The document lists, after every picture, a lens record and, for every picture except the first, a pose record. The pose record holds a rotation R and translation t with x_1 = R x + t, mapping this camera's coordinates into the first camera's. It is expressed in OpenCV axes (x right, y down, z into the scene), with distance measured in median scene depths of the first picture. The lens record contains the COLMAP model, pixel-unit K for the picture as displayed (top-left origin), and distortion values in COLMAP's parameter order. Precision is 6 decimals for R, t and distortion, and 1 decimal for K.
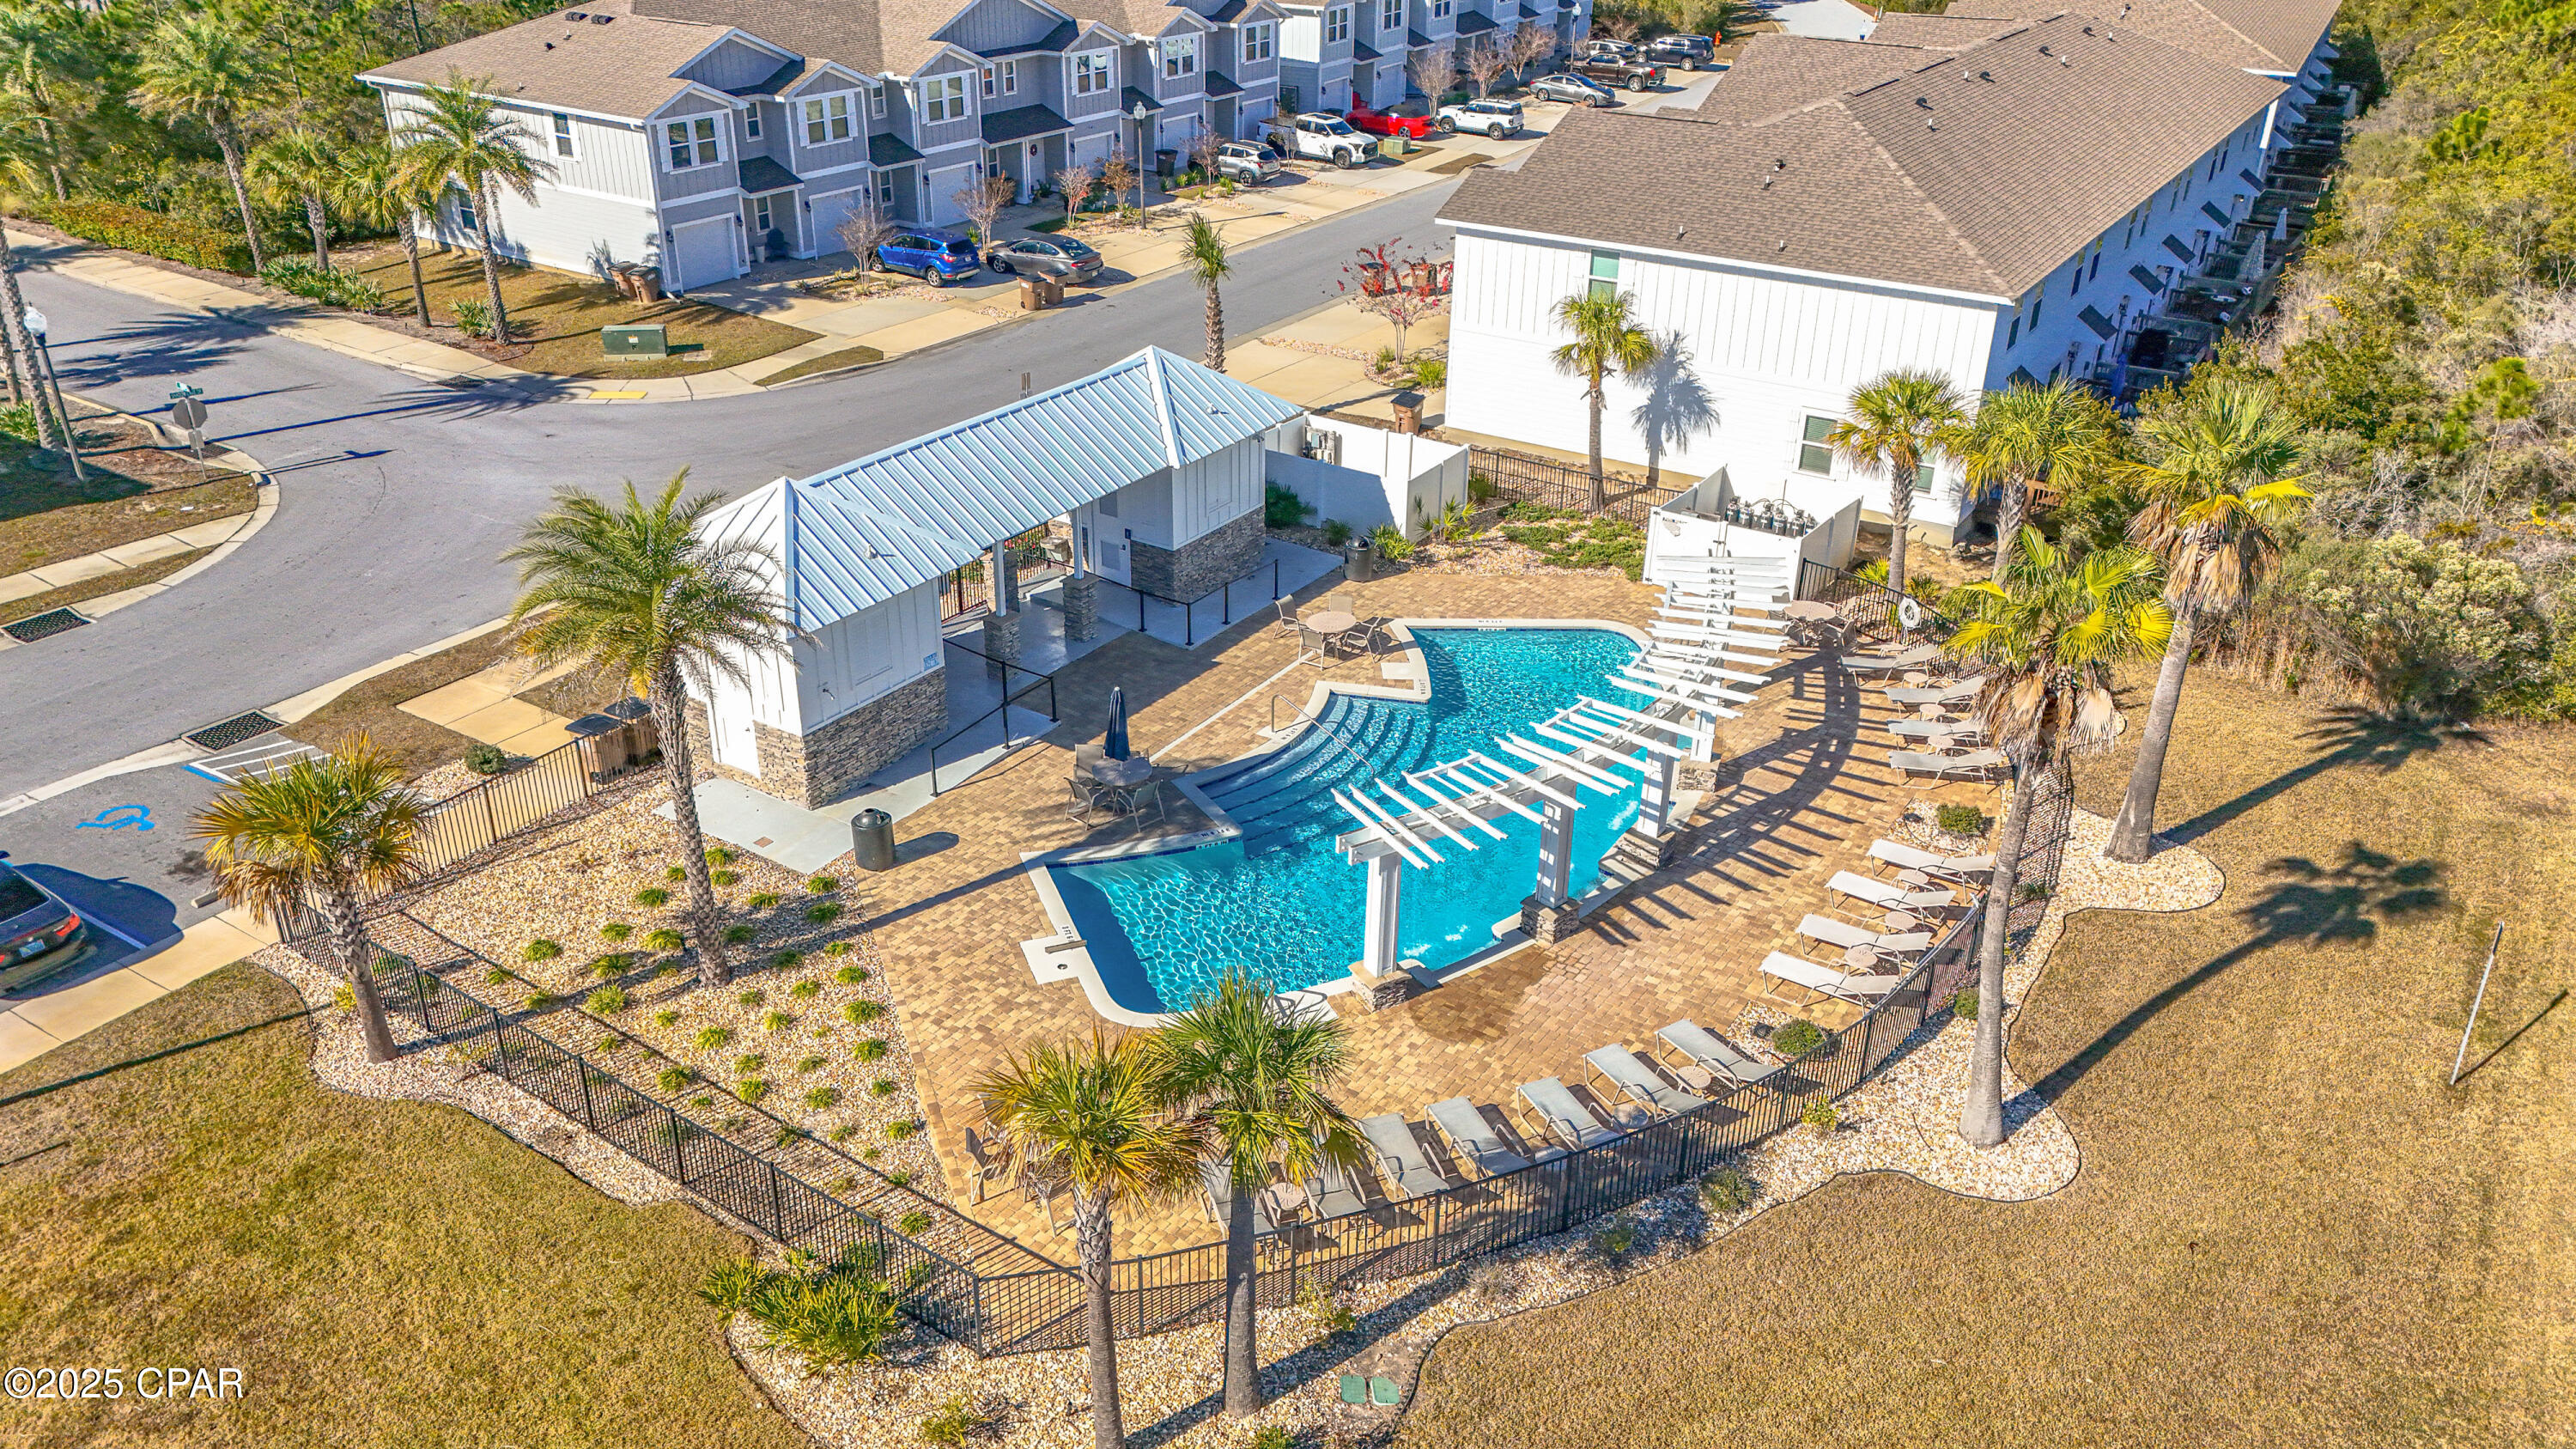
lens RADIAL K [[1883.9, 0, 1289.3], [0, 1883.9, 727.8], [0, 0, 1]] dist [0.076345, -0.067286]
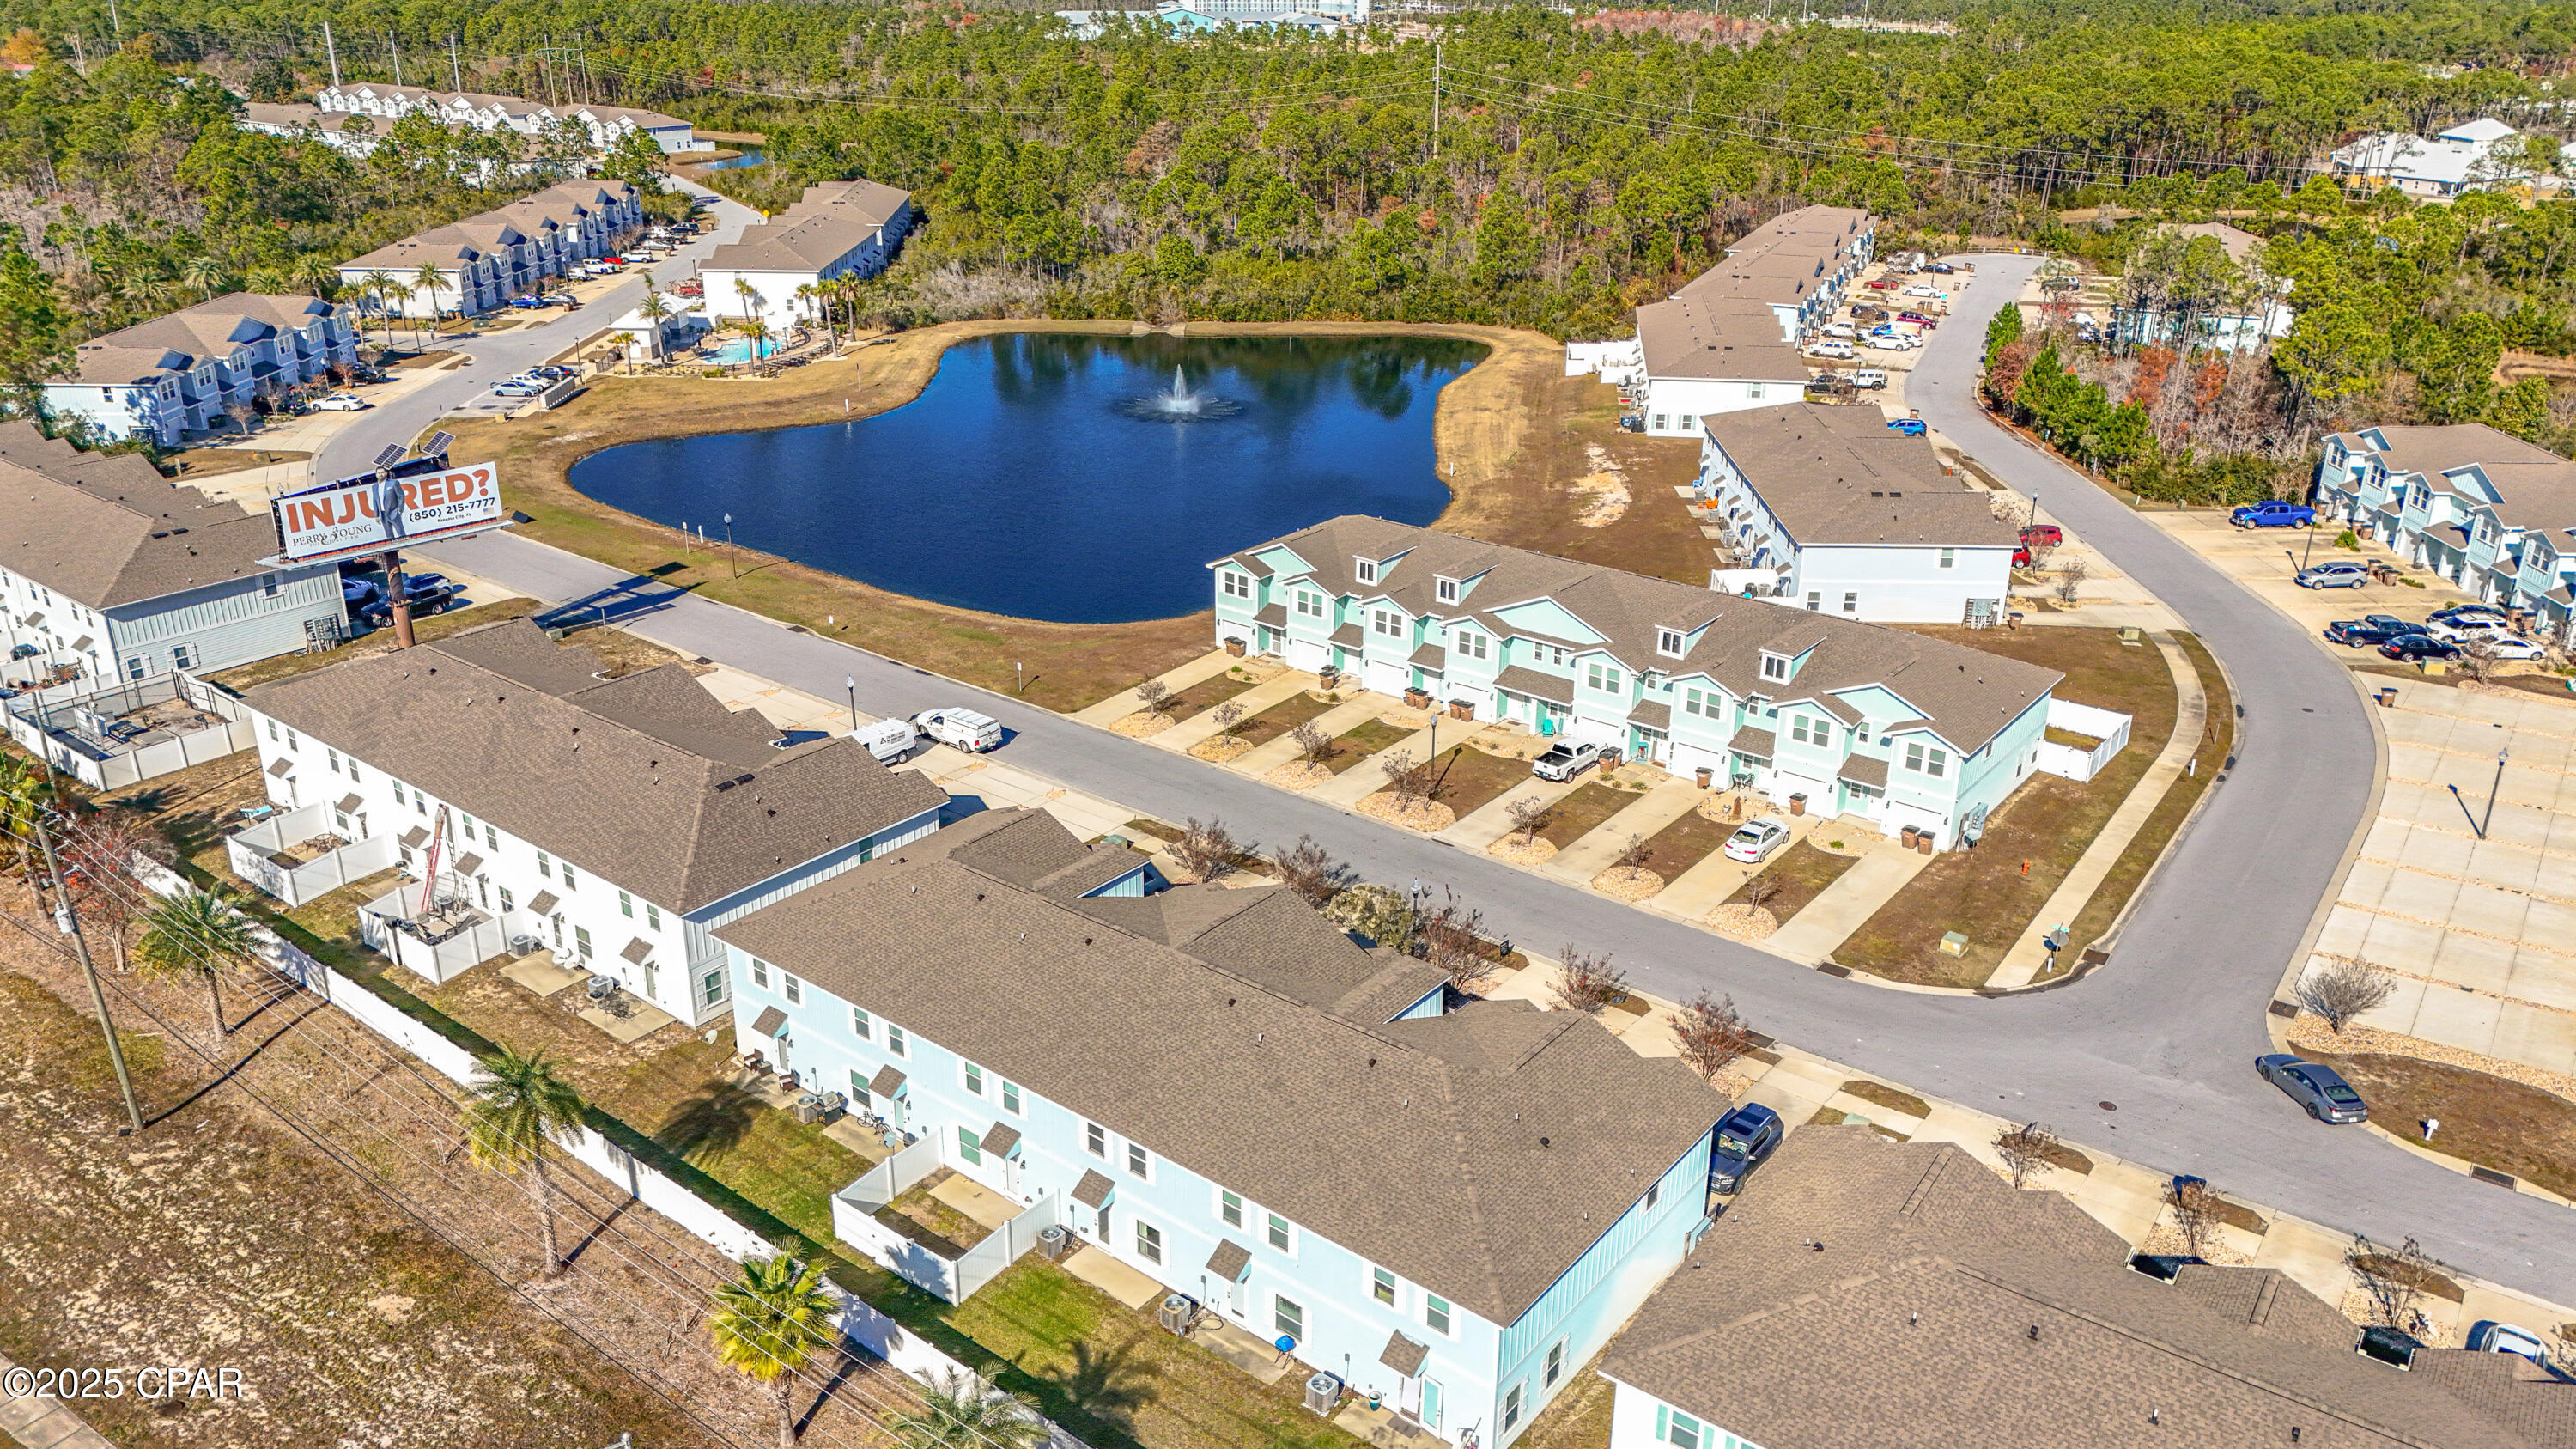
lens RADIAL K [[1883.9, 0, 1283.9], [0, 1883.9, 722.8], [0, 0, 1]] dist [0.076345, -0.067286]
pose [[0.838097, -0.212743, 0.502328, -1.385132], [0.250055, 0.968205, -0.007150, 1.281647], [-0.484835, 0.131602, 0.864648, -3.827265]]
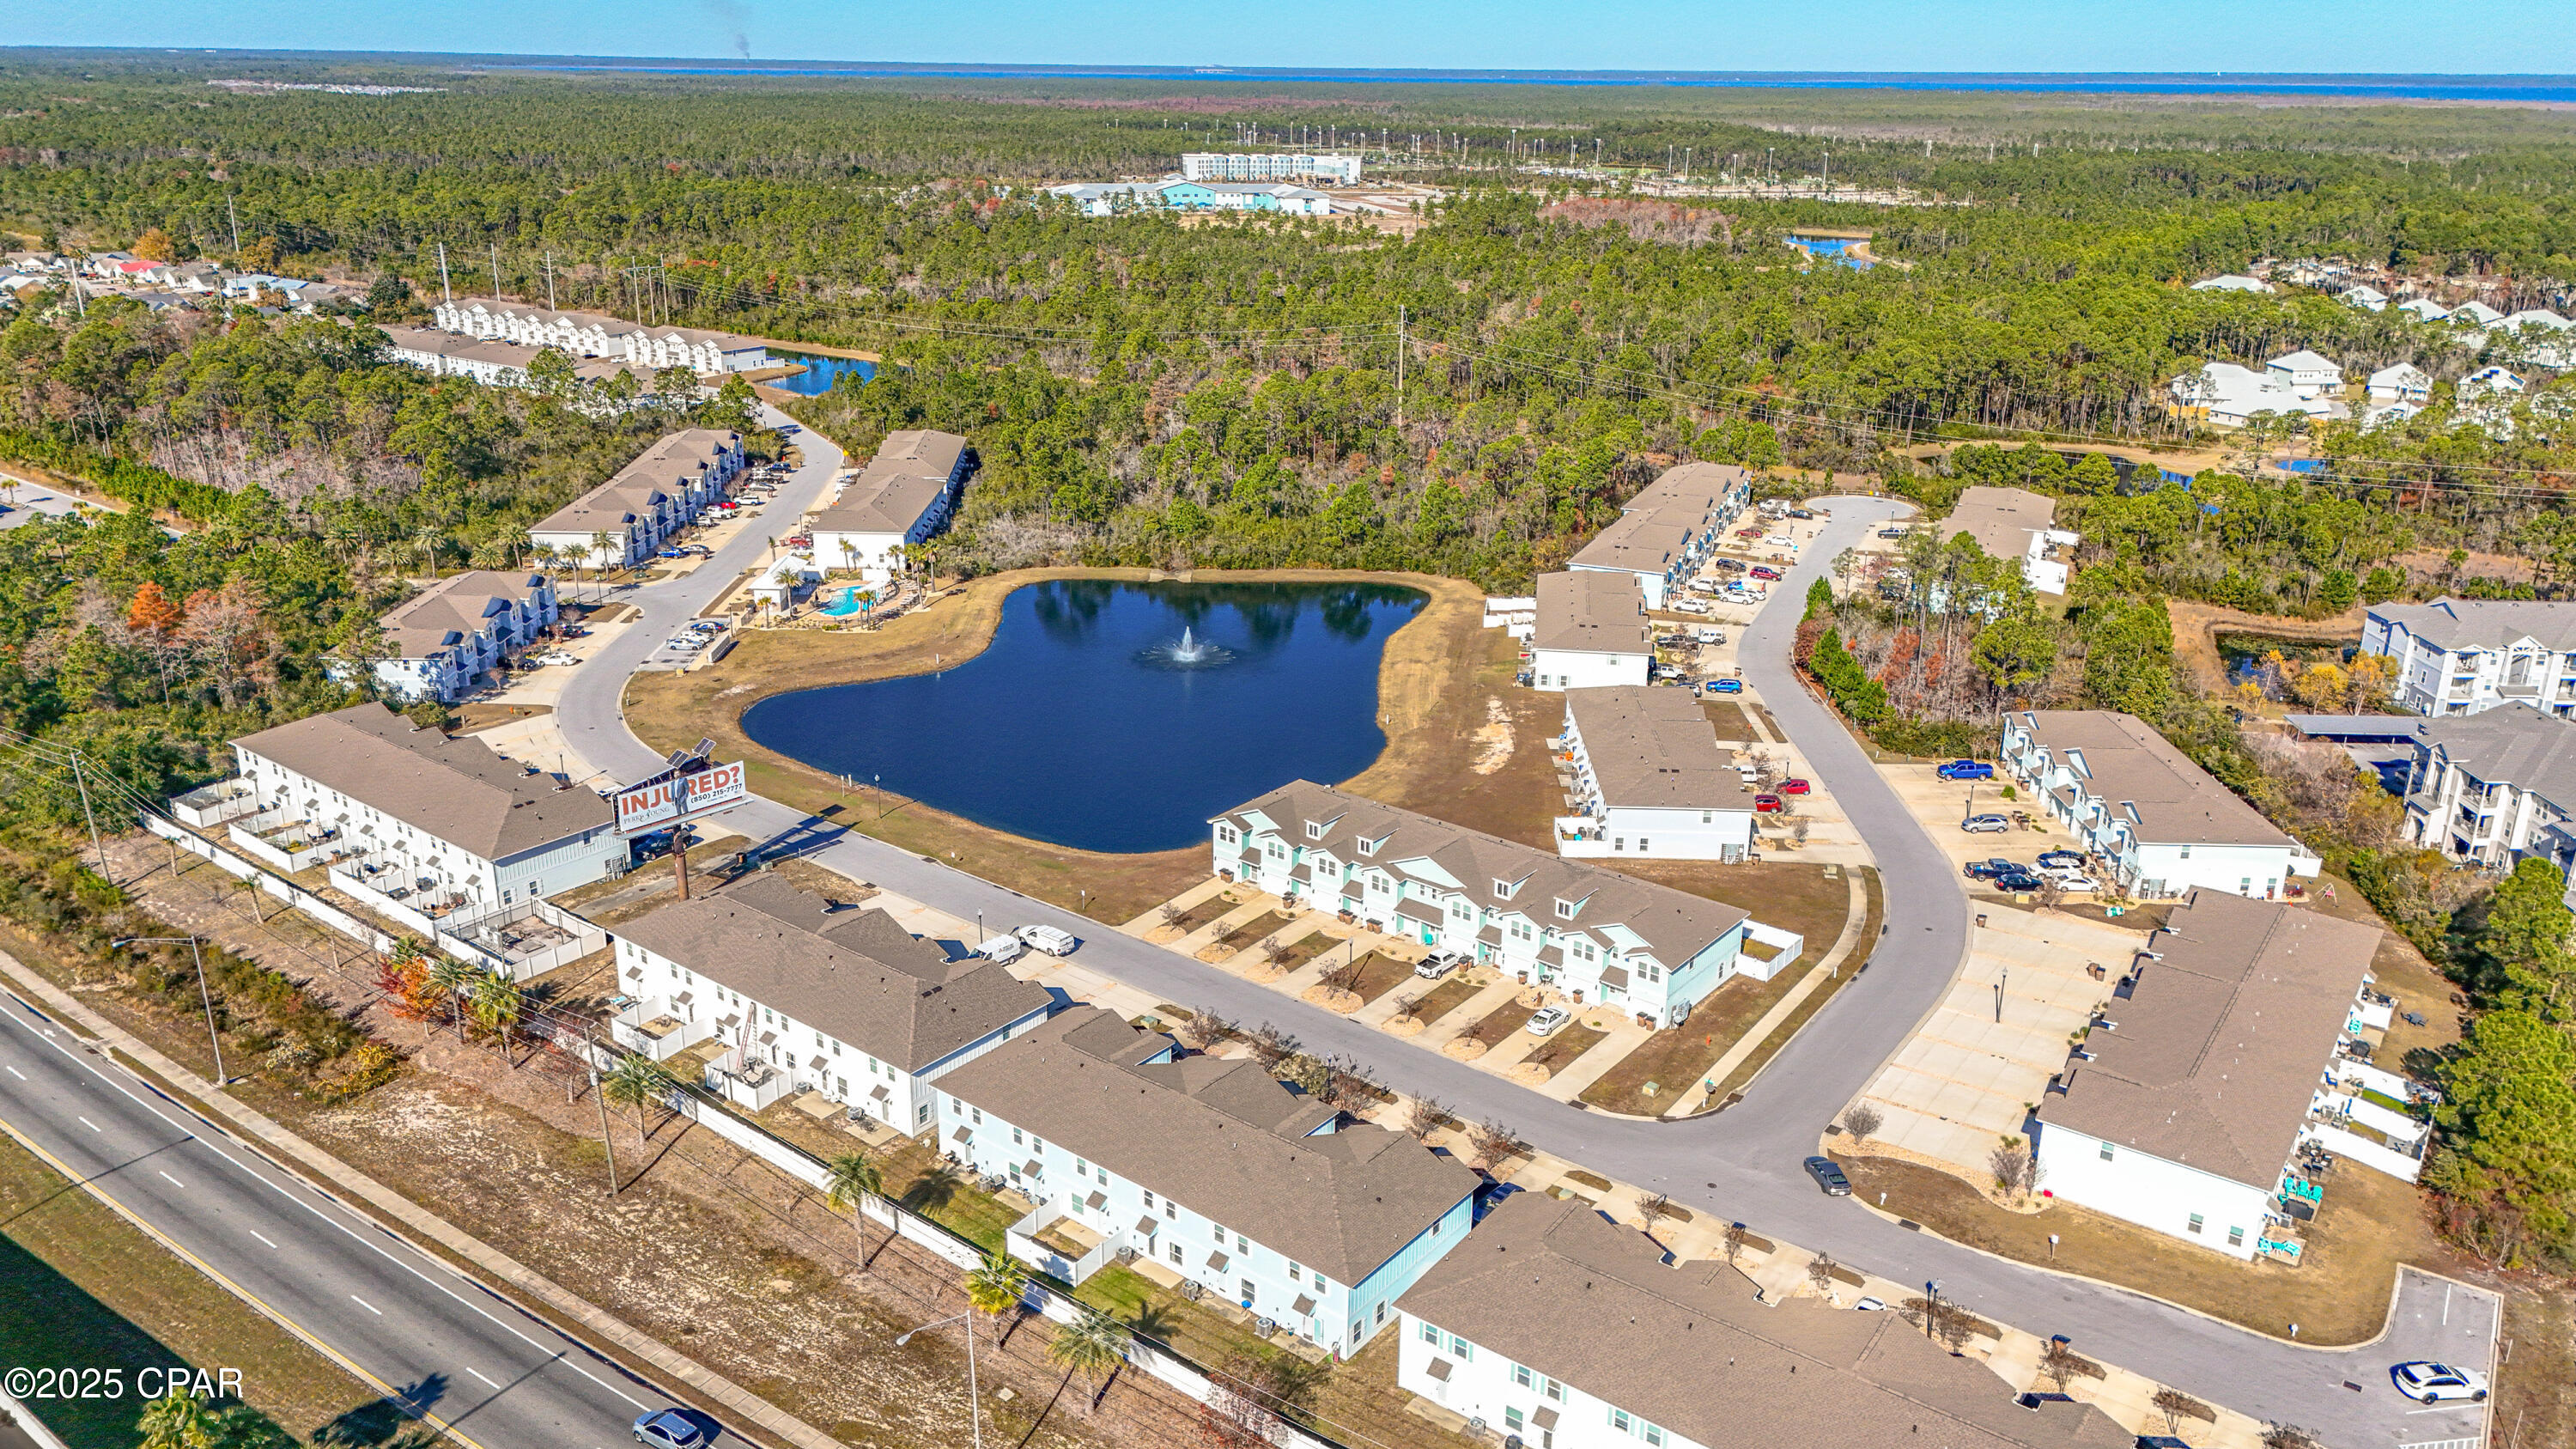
lens RADIAL K [[1883.9, 0, 1284.3], [0, 1883.9, 713.7], [0, 0, 1]] dist [0.076345, -0.067286]
pose [[0.838217, -0.180331, 0.514658, -1.954577], [0.246093, 0.967269, -0.061886, 1.085634], [-0.486652, 0.178528, 0.855159, -5.007884]]
